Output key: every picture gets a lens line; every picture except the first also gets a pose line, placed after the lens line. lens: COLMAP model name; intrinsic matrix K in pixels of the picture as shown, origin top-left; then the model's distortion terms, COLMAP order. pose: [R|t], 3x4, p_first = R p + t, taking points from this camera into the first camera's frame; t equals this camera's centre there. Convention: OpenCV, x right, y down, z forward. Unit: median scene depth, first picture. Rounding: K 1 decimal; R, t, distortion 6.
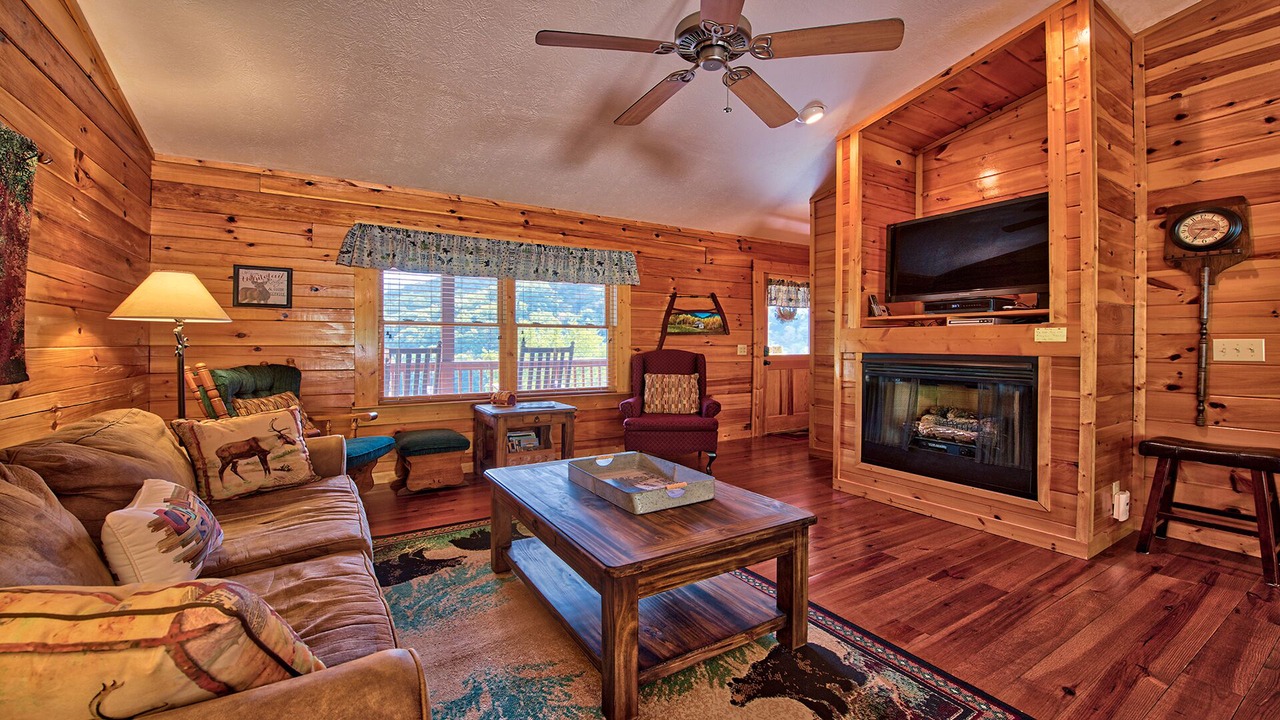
lens RADIAL K [[513.8, 0, 646.7], [0, 513.8, 351.9], [0, 0, 1]] dist [-0.016236, -0.002560]
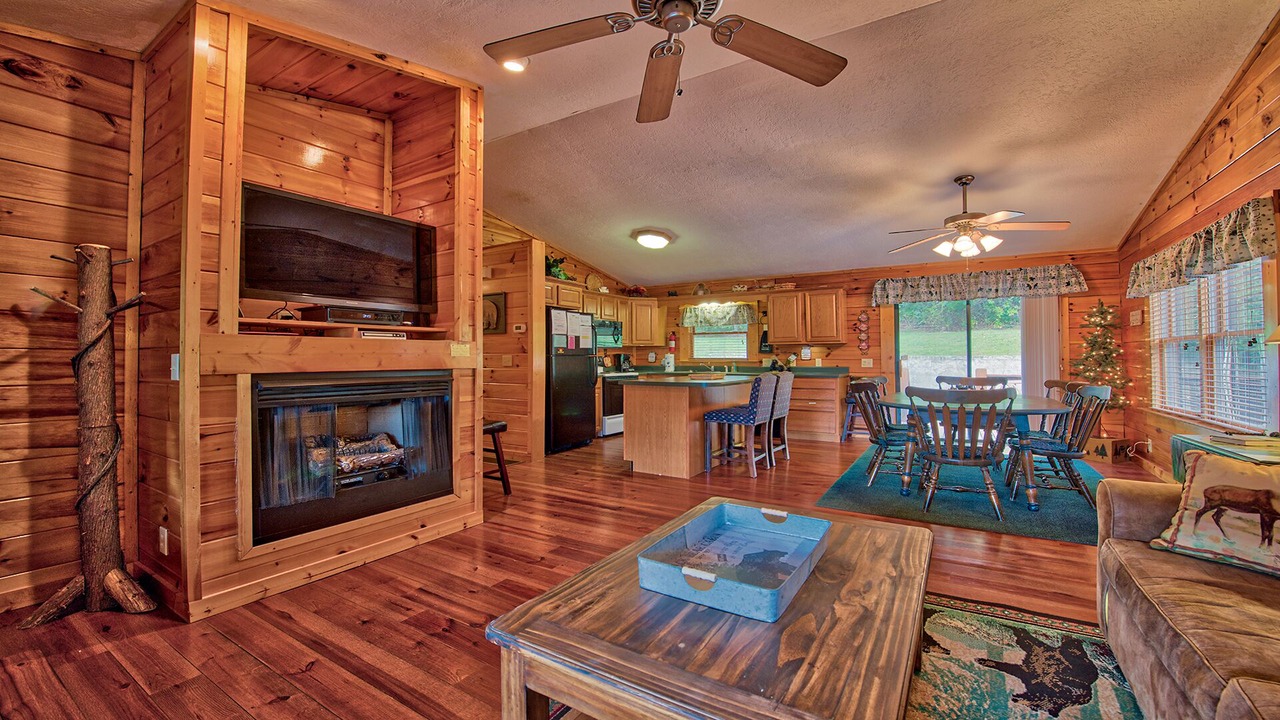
lens RADIAL K [[513.8, 0, 637.1], [0, 513.8, 357.2], [0, 0, 1]] dist [-0.016236, -0.002560]
pose [[-0.429487, -0.000494, 0.903073, -0.362477], [0.017460, 0.999808, 0.008850, -0.016327], [-0.902904, 0.019568, -0.429396, 0.872335]]
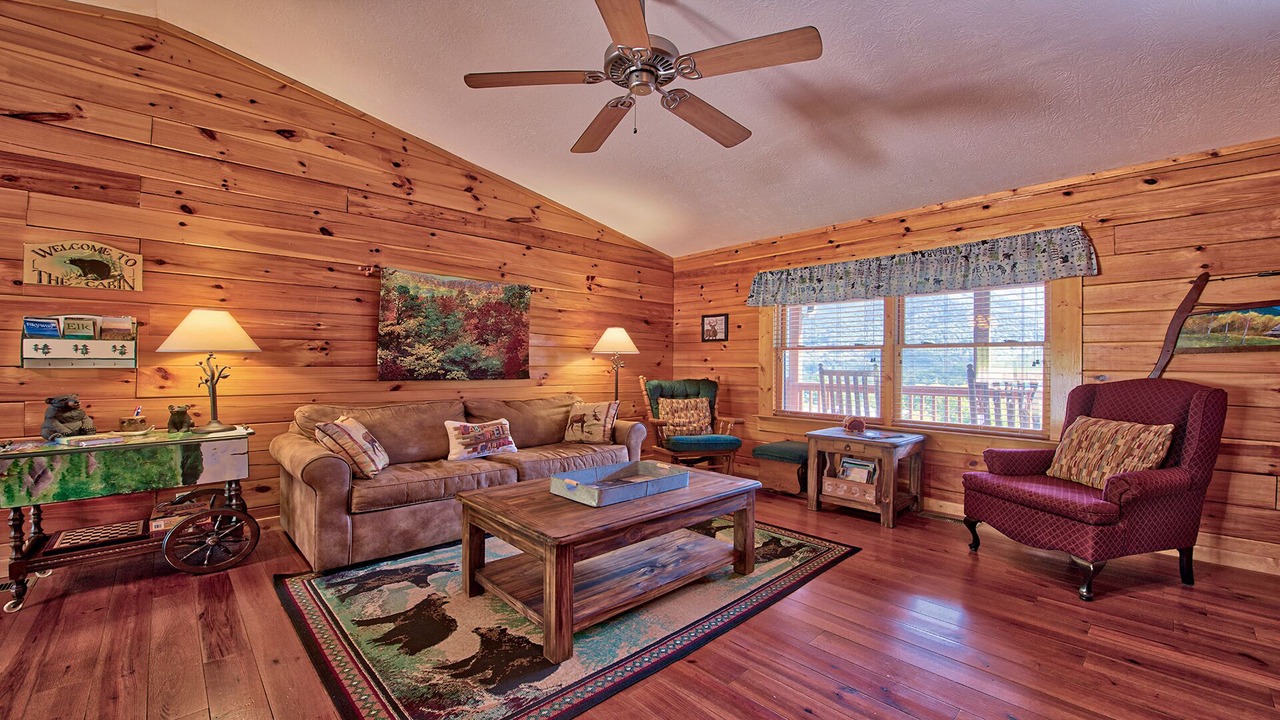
lens RADIAL K [[513.8, 0, 644.7], [0, 513.8, 356.9], [0, 0, 1]] dist [-0.016236, -0.002560]
pose [[0.195417, -0.014711, -0.980610, 0.693282], [-0.022698, 0.999552, -0.019518, -0.007537], [0.980457, 0.026072, 0.194996, 0.499139]]
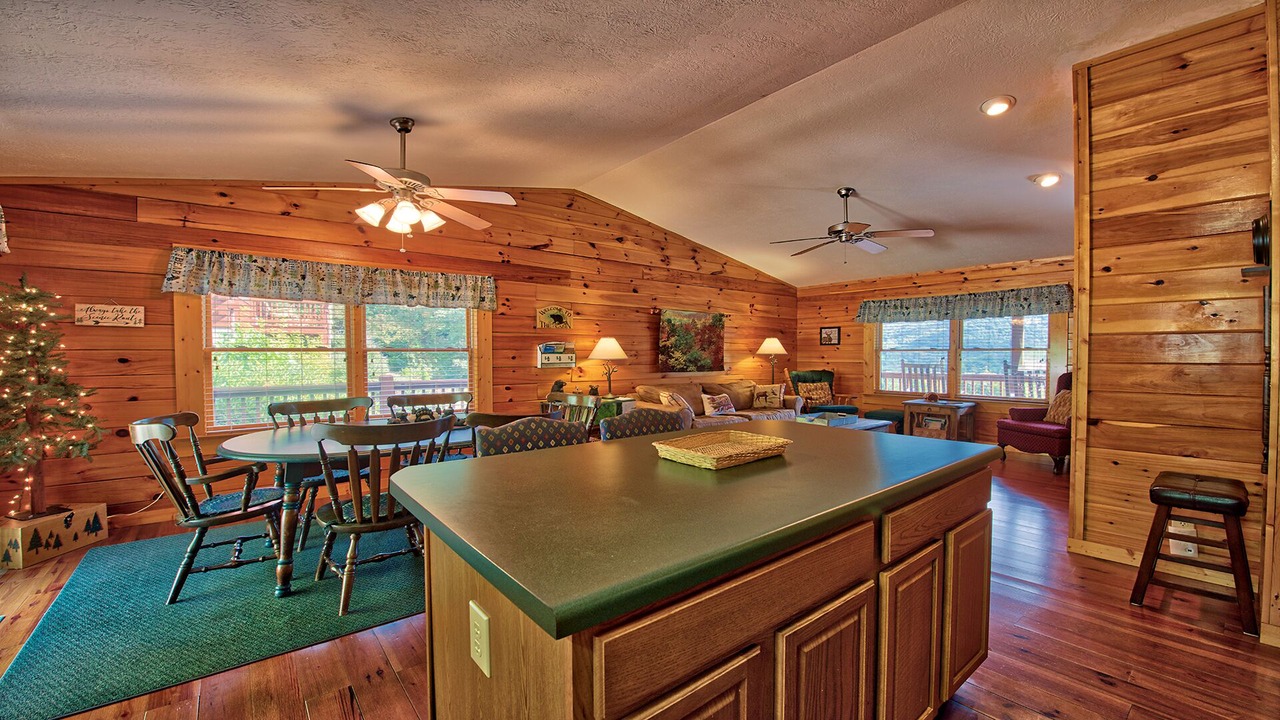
lens RADIAL K [[513.8, 0, 641.0], [0, 513.8, 361.3], [0, 0, 1]] dist [-0.016236, -0.002560]
pose [[0.120535, 0.011238, -0.992646, 1.402466], [-0.014883, 0.999844, 0.009512, -0.024170], [0.992598, 0.013627, 0.120683, -0.107230]]
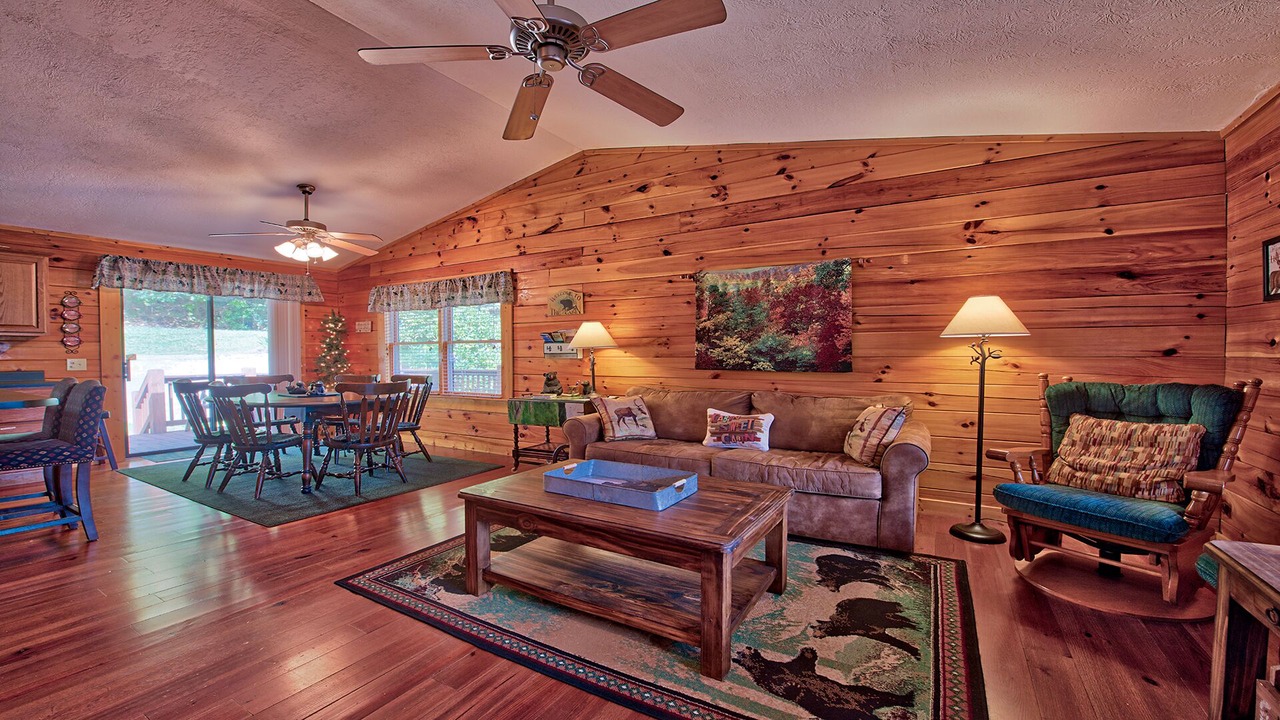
lens RADIAL K [[513.8, 0, 633.1], [0, 513.8, 365.6], [0, 0, 1]] dist [-0.016236, -0.002560]
pose [[-0.896319, 0.009303, -0.443312, 0.259351], [-0.007315, 0.999334, 0.035761, -0.018867], [0.443350, 0.035296, -0.895654, 1.192075]]
